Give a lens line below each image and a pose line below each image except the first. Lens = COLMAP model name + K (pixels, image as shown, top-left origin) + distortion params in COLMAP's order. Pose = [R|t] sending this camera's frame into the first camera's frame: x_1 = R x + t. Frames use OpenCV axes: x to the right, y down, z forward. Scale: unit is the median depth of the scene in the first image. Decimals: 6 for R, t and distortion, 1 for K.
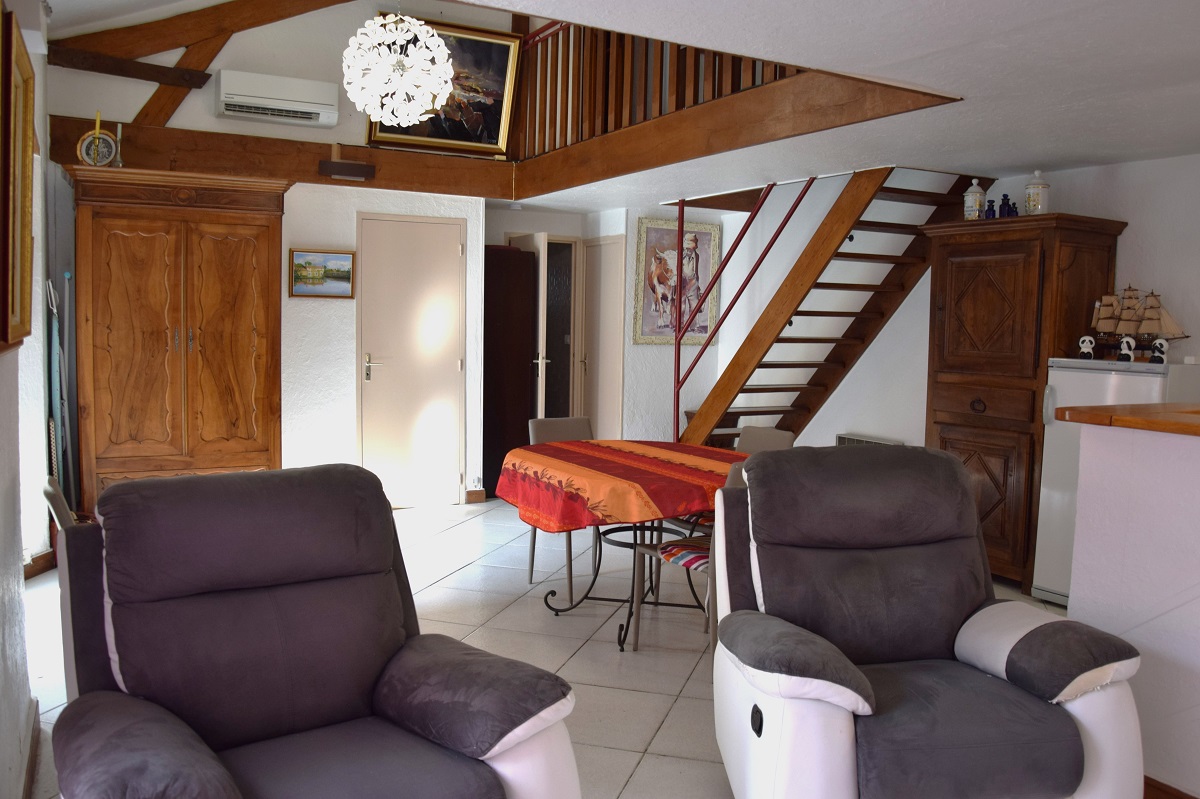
lens RADIAL K [[965.3, 0, 600.0], [0, 965.3, 399.5], [0, 0, 1]] dist [-0.167745, 0.136095]
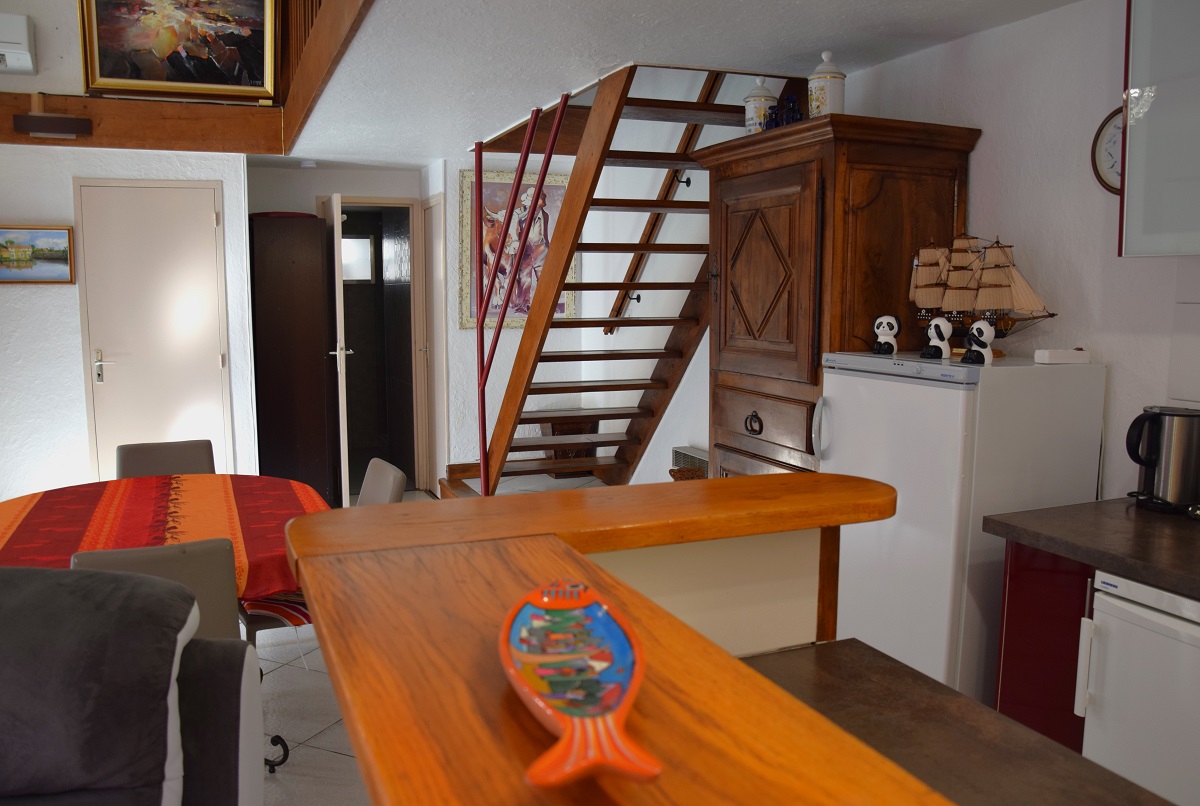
lens RADIAL K [[971.7, 0, 600.0], [0, 971.7, 403.0], [0, 0, 1]] dist [-0.151411, 0.112126]
pose [[0.993454, -0.008234, -0.113936, 0.296647], [0.011900, 0.999432, 0.031535, -0.024353], [0.113612, -0.032685, 0.992987, 0.260120]]
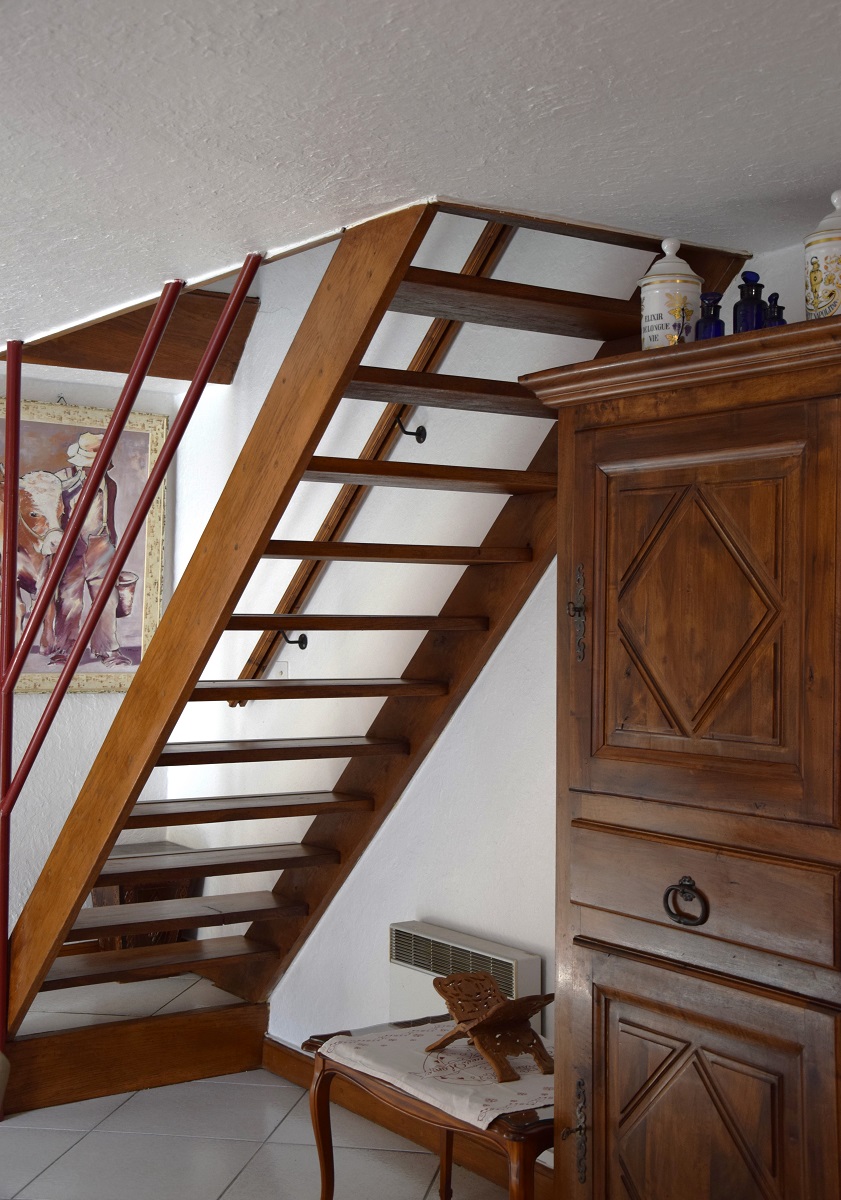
lens RADIAL K [[1570.1, 0, 418.0], [0, 1570.1, 565.2], [0, 0, 1]] dist [0.076136, 0.046460]
pose [[0.992756, 0.000367, 0.120148, 0.192561], [0.013416, 0.993404, -0.113881, -0.039470], [-0.119398, 0.114668, 0.986203, 0.361852]]
